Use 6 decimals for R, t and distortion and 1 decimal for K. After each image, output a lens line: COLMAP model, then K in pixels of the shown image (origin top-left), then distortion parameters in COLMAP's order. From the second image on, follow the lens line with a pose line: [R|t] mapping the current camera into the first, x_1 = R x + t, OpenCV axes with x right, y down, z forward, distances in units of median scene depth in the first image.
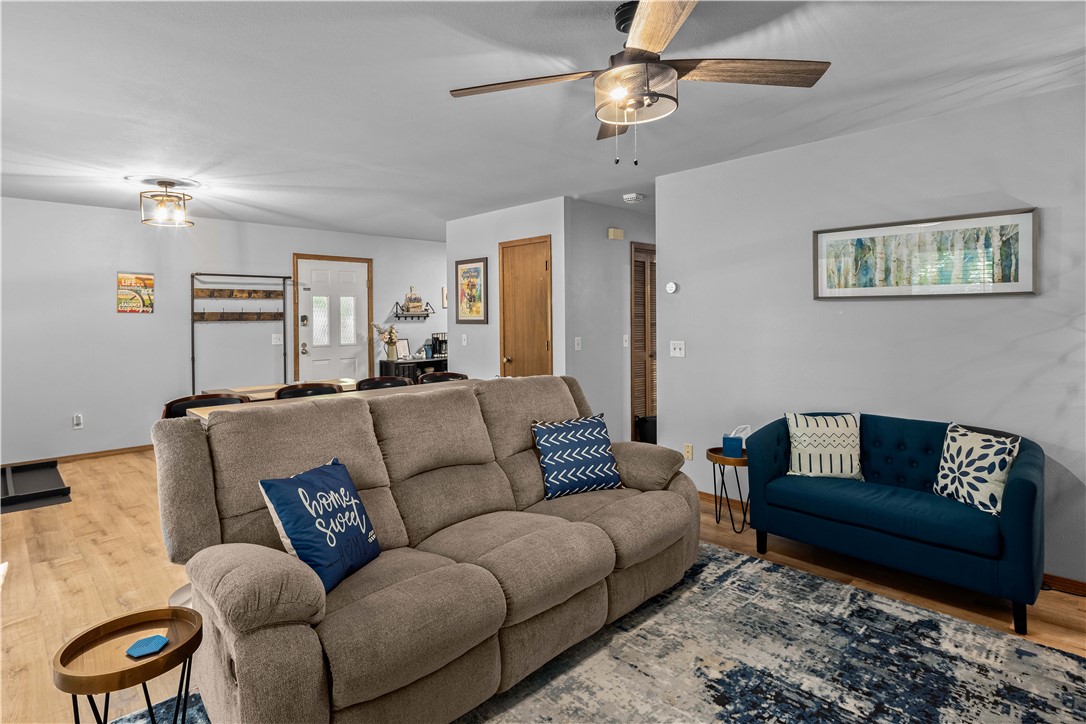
lens RADIAL K [[566.7, 0, 540.1], [0, 566.7, 317.4], [0, 0, 1]] dist [-0.001073, -0.001451]
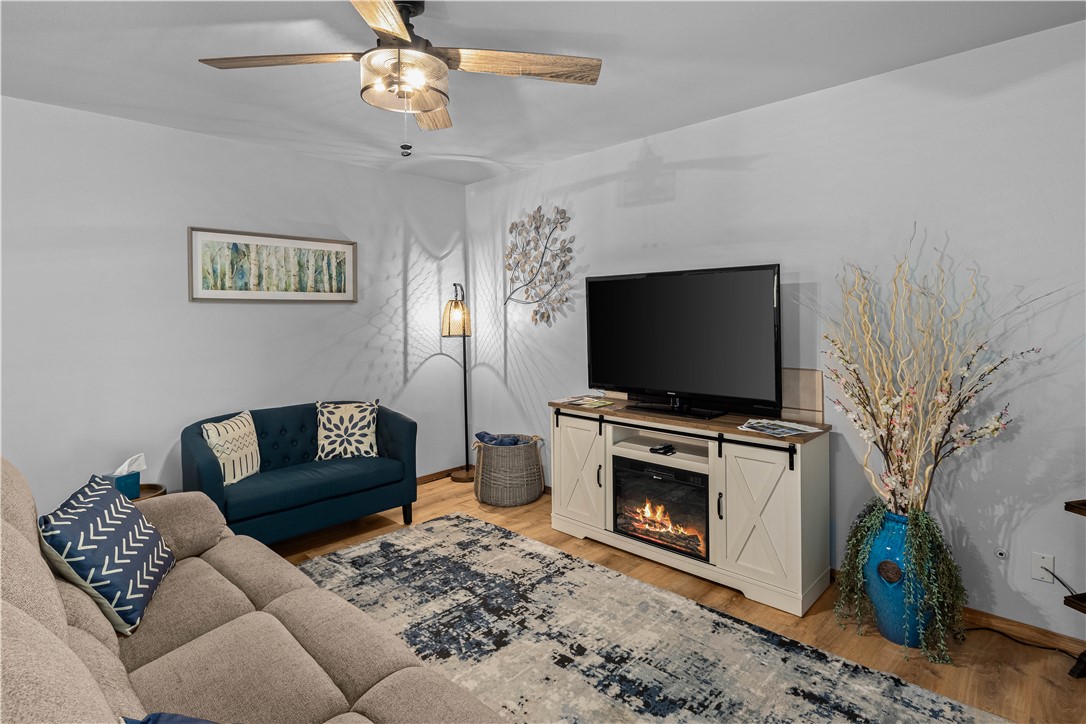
lens RADIAL K [[557.9, 0, 518.9], [0, 557.9, 317.2], [0, 0, 1]] dist [-0.000011, -0.000128]
pose [[-0.010683, 0.000021, 0.999943, -0.576158], [0.012116, 0.999927, 0.000108, 0.002981], [-0.999870, 0.012116, -0.010682, 0.617891]]
